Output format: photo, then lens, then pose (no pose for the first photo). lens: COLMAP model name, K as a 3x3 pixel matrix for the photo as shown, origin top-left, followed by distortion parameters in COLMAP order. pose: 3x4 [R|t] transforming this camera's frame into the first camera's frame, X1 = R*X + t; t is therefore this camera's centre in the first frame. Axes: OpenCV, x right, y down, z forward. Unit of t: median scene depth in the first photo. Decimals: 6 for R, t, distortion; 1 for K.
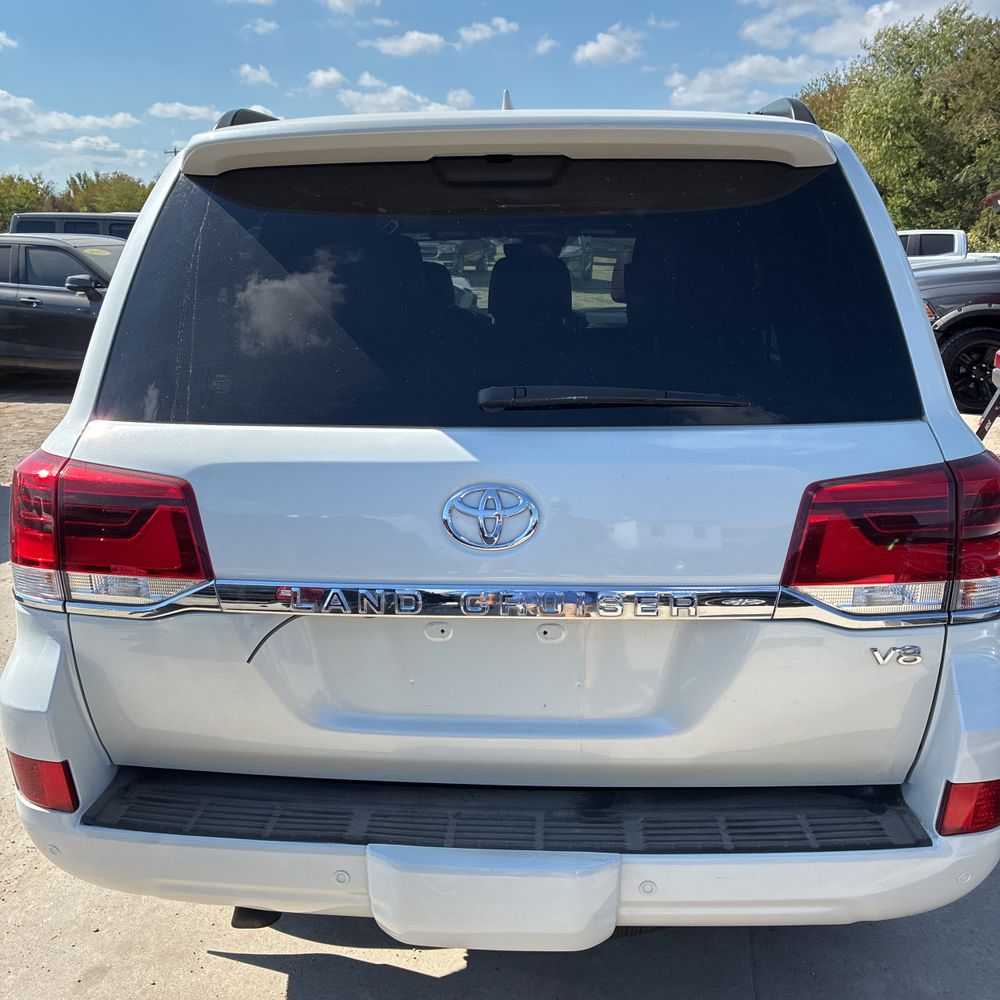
lens RADIAL K [[1017.5, 0, 498.5], [0, 1017.5, 501.5], [0, 0, 1]] dist [0.019756, 0.000000]
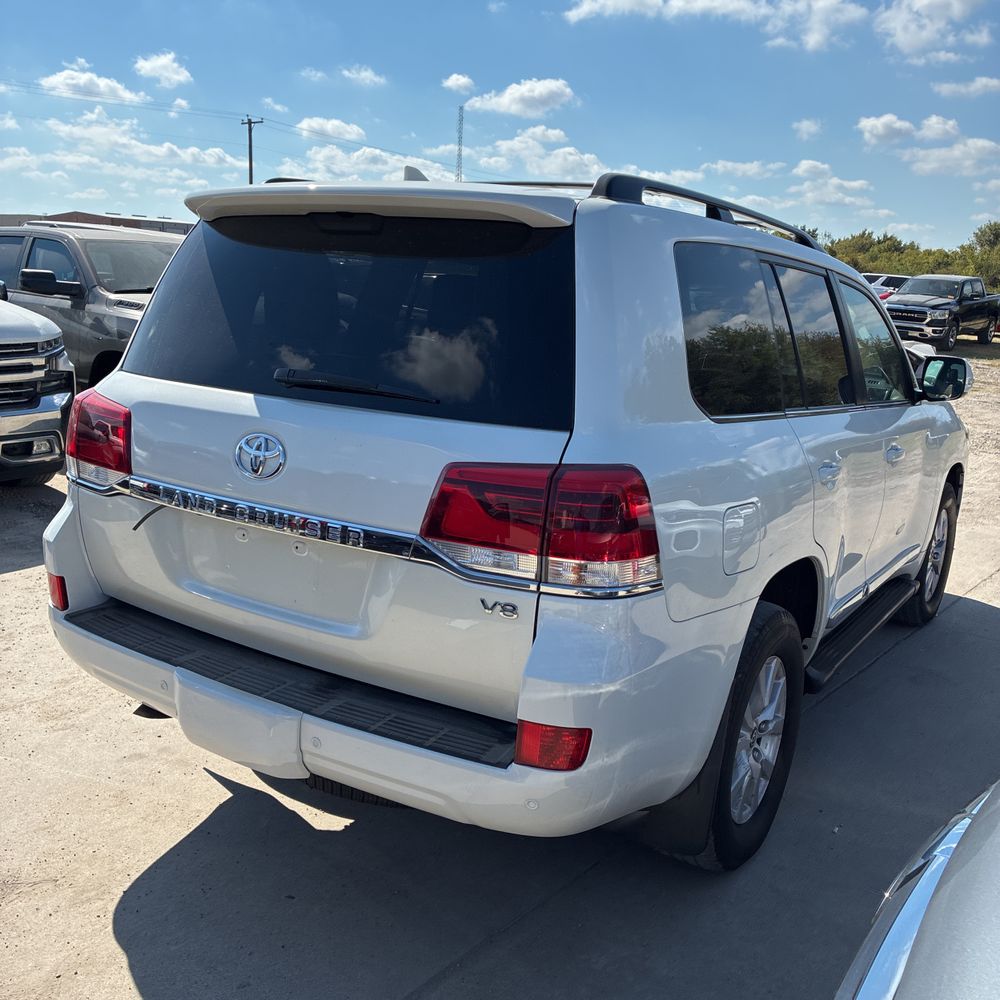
lens RADIAL K [[1017.5, 0, 505.5], [0, 1017.5, 498.9], [0, 0, 1]] dist [0.019756, 0.000000]
pose [[0.874274, 0.152731, -0.460780, 0.940653], [-0.177747, 0.984014, -0.011090, 0.028717], [0.451720, 0.091597, 0.887445, -0.121939]]
